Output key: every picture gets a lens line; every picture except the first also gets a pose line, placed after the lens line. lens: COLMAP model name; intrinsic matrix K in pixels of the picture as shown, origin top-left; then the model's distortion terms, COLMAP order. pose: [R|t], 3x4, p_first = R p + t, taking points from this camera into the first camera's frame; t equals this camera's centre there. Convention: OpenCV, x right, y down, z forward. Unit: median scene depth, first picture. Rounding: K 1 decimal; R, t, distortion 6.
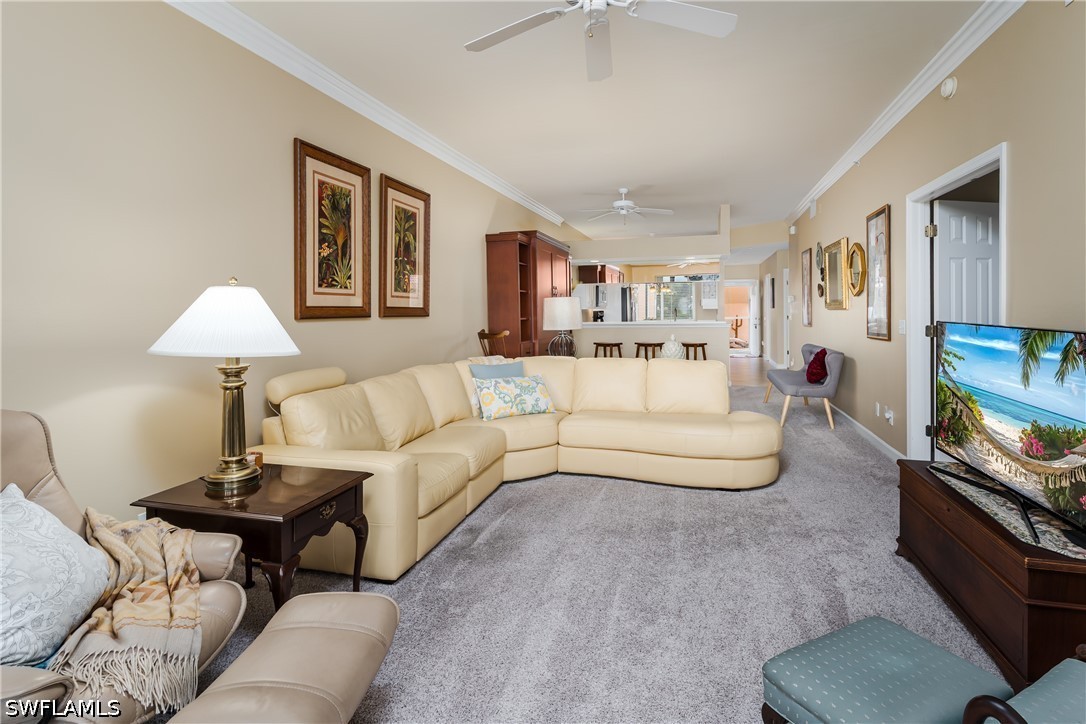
lens RADIAL K [[550.1, 0, 541.4], [0, 550.1, 314.2], [0, 0, 1]] dist [-0.000099, 0.000021]
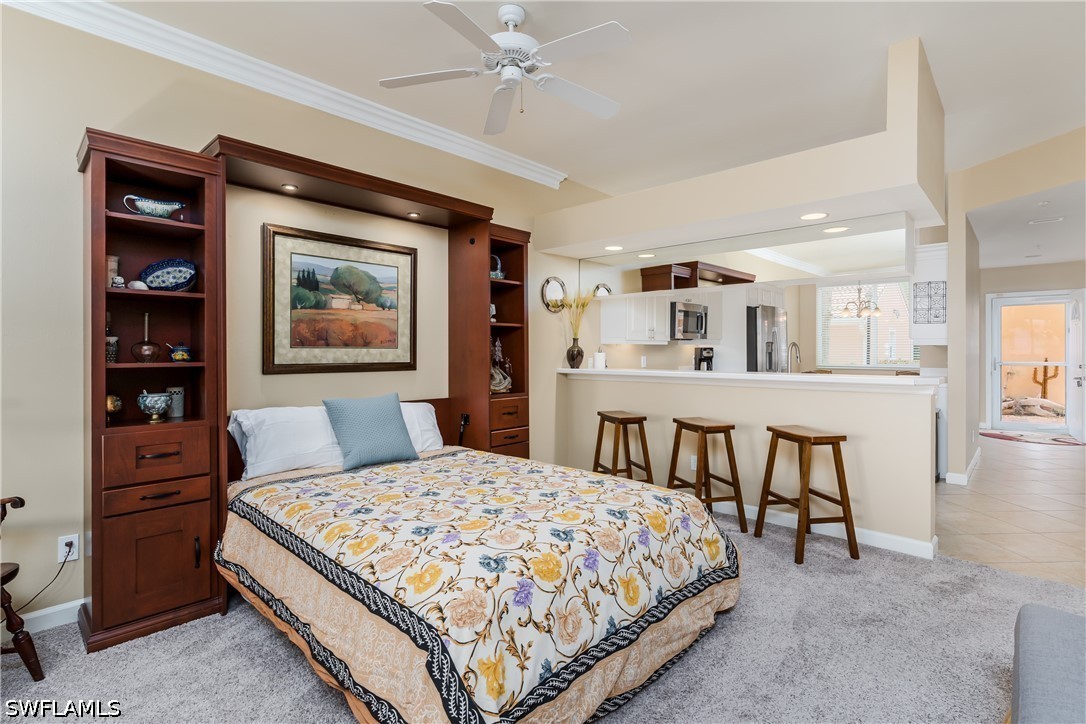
lens RADIAL K [[527.9, 0, 539.5], [0, 527.9, 351.8], [0, 0, 1]] dist [-0.000674, -0.000005]
pose [[0.894585, 0.014622, -0.446658, 0.612678], [-0.012618, 0.999893, 0.007459, -0.011663], [0.446719, -0.001037, 0.894674, 1.308131]]
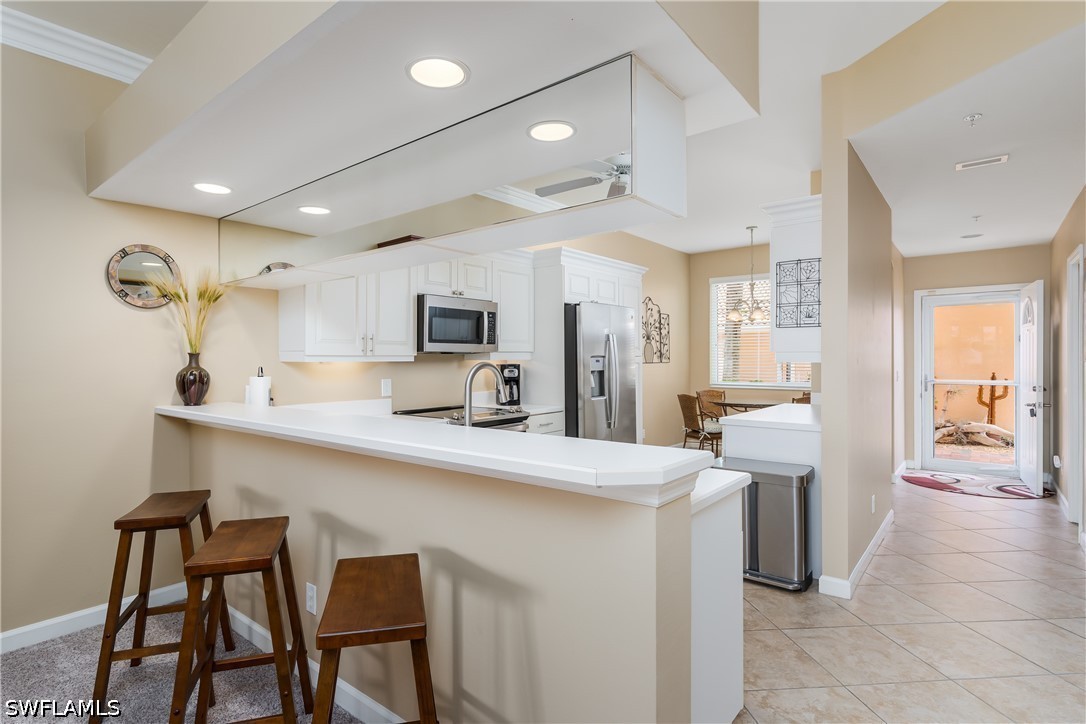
lens RADIAL K [[555.0, 0, 508.8], [0, 555.0, 362.7], [0, 0, 1]] dist [-0.002517, -0.000296]
pose [[0.911032, 0.012639, -0.412141, 0.838835], [-0.009866, 0.999912, 0.008856, -0.033436], [0.412217, -0.004002, 0.911077, 1.955963]]
